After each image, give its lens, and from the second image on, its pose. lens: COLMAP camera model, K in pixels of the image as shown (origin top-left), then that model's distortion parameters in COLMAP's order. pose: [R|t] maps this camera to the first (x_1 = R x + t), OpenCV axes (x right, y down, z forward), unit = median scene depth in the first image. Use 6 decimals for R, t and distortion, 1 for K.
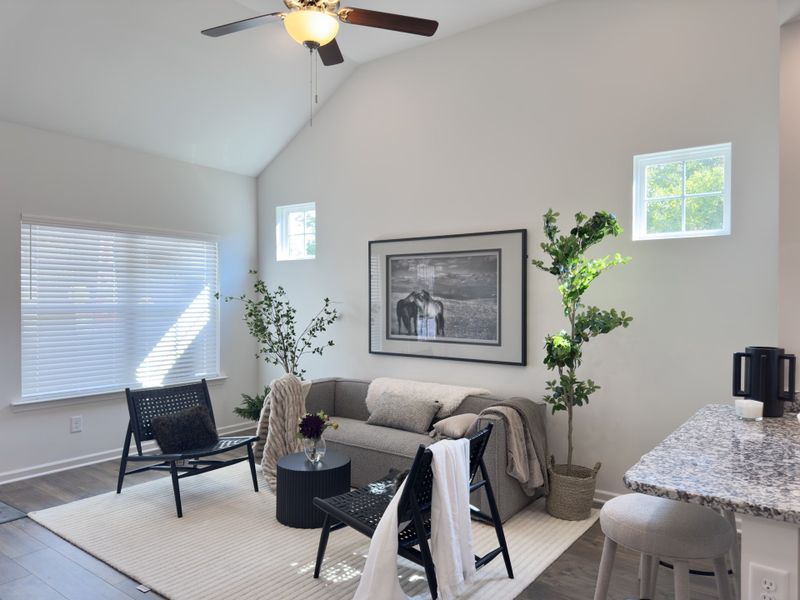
lens RADIAL K [[562.5, 0, 405.9], [0, 562.5, 303.2], [0, 0, 1]] dist [0.081789, -0.125658]
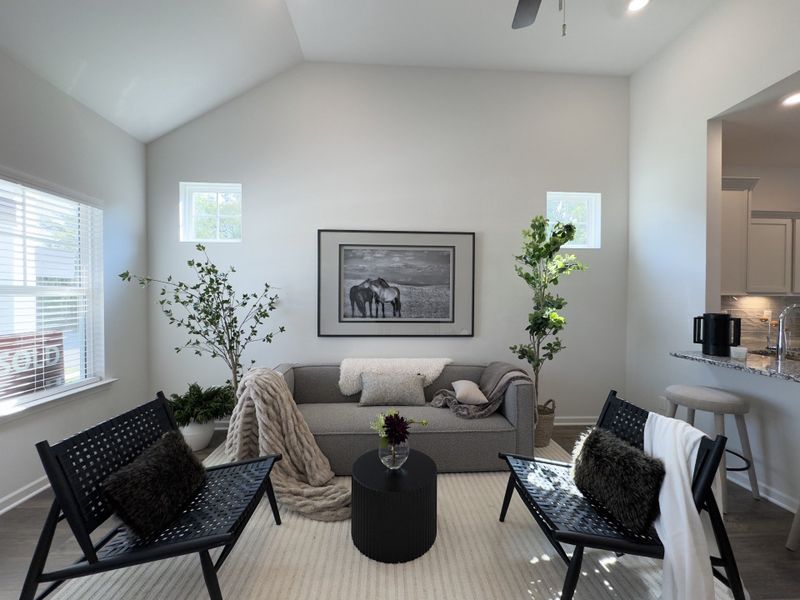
lens RADIAL K [[319.3, 0, 401.7], [0, 319.3, 300.0], [0, 0, 1]] dist [-0.009792, 0.000135]
pose [[0.768805, -0.007209, 0.639442, -0.344078], [0.000066, 0.999937, 0.011193, 0.014866], [-0.639483, -0.008563, 0.768758, 0.469988]]
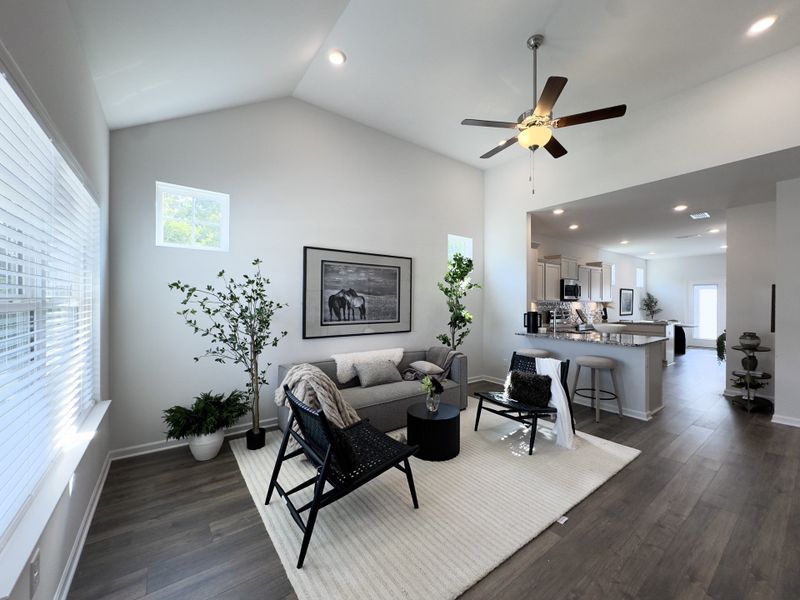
lens RADIAL K [[319.3, 0, 401.7], [0, 319.3, 300.0], [0, 0, 1]] dist [-0.009792, 0.000135]
pose [[0.280776, -0.000730, 0.959773, -0.701387], [0.001060, 0.999999, 0.000451, 0.005519], [-0.959773, 0.000891, 0.280777, 0.642954]]
